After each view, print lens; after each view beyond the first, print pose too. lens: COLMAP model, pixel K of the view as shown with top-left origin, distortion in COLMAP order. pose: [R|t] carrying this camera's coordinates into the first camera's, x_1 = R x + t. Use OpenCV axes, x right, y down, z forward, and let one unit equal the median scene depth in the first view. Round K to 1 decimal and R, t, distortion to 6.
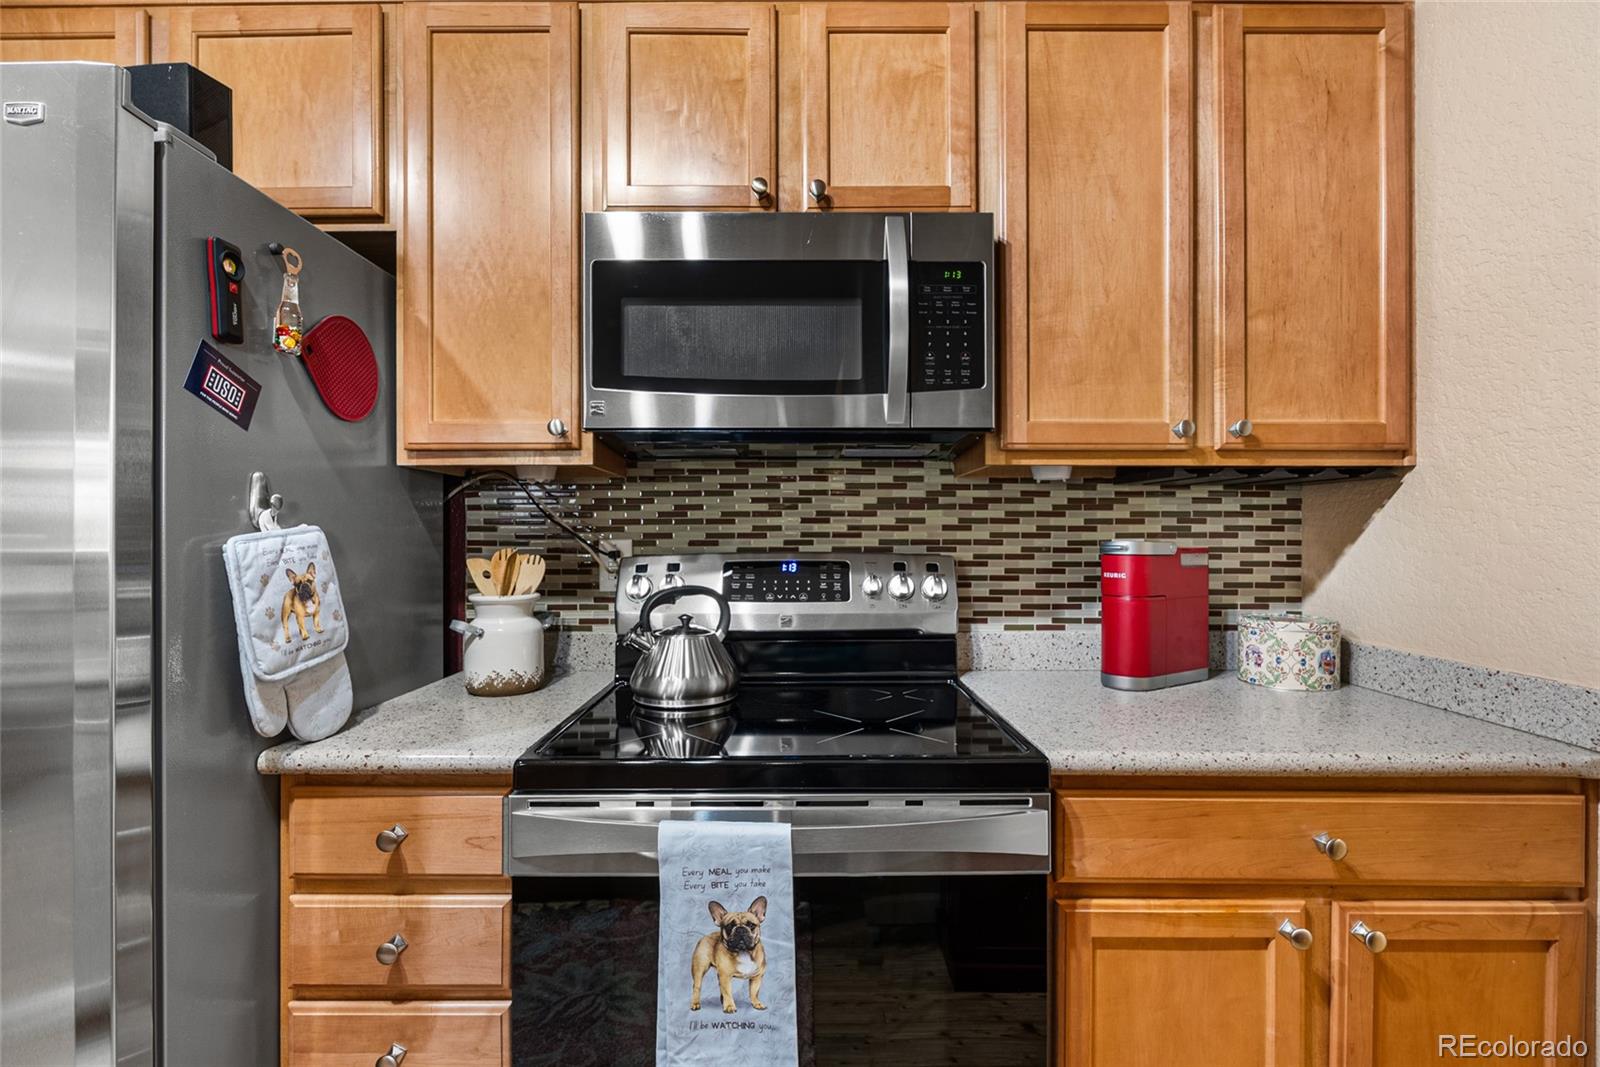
lens RADIAL K [[707.9, 0, 796.3], [0, 707.9, 536.0], [0, 0, 1]] dist [-0.004743, -0.000374]
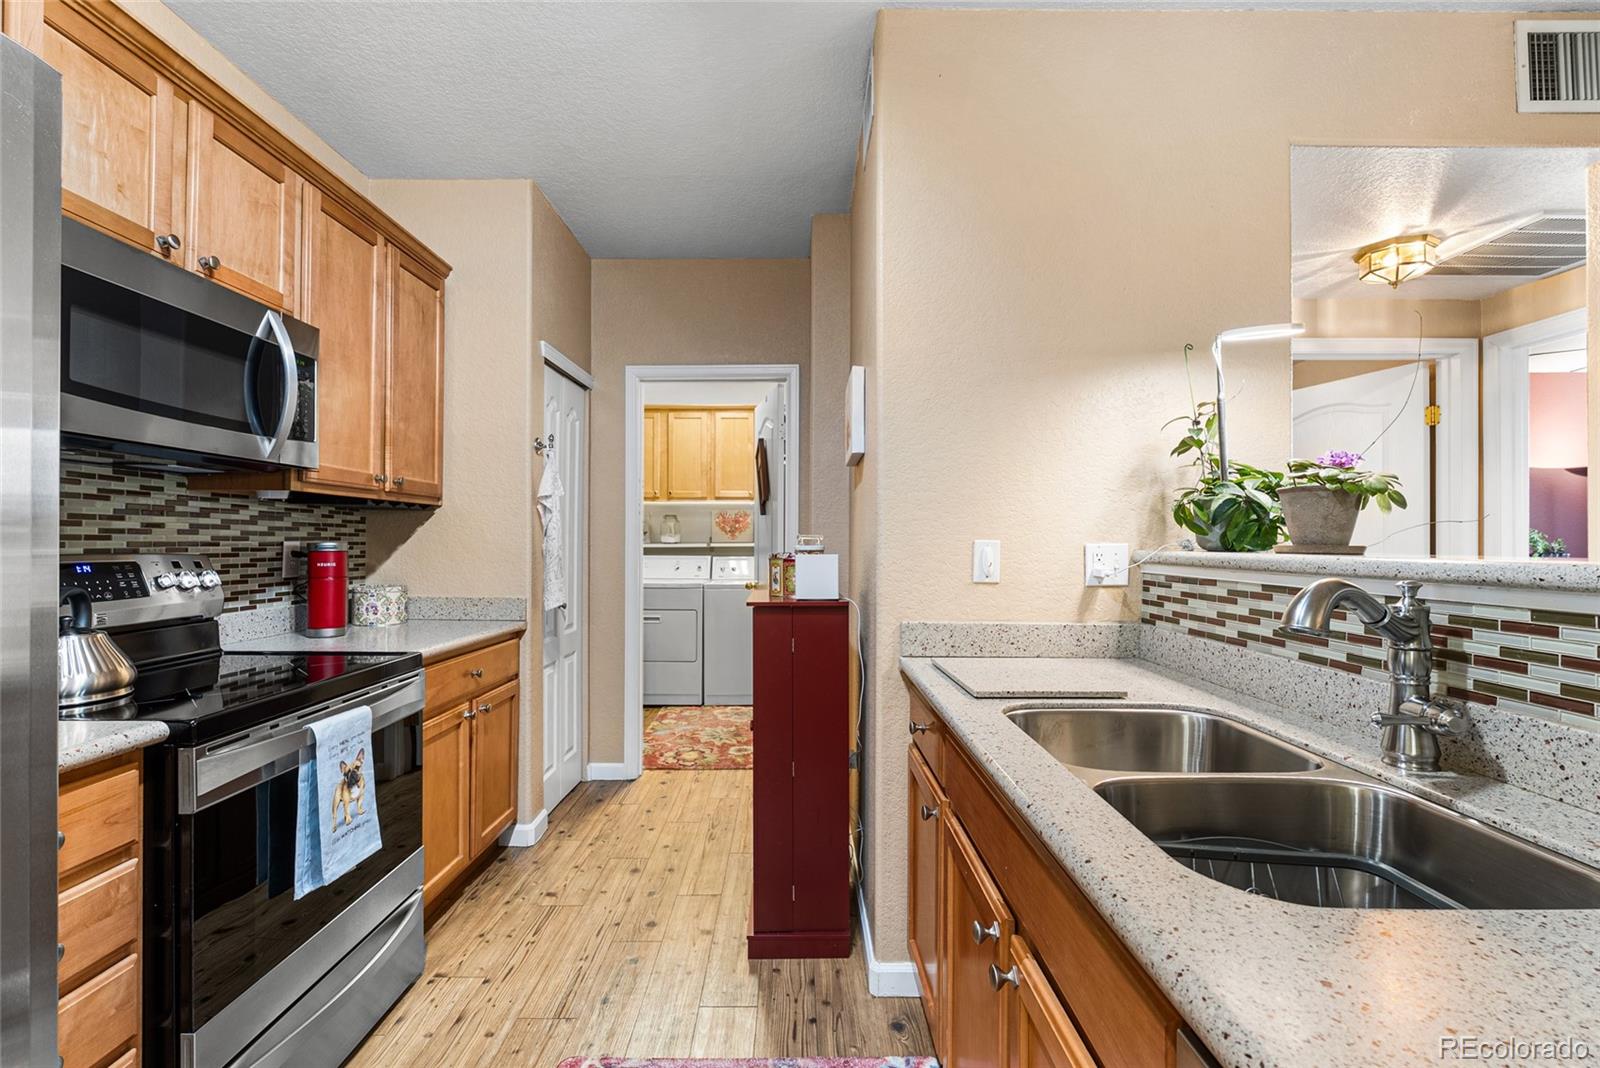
lens RADIAL K [[717.1, 0, 805.3], [0, 717.1, 537.6], [0, 0, 1]] dist [-0.001946, -0.000011]
pose [[-0.008071, 0.004407, 0.999958, -1.005321], [-0.003265, 0.999985, -0.004433, -0.000168], [-0.999962, -0.003301, -0.008057, -0.036126]]
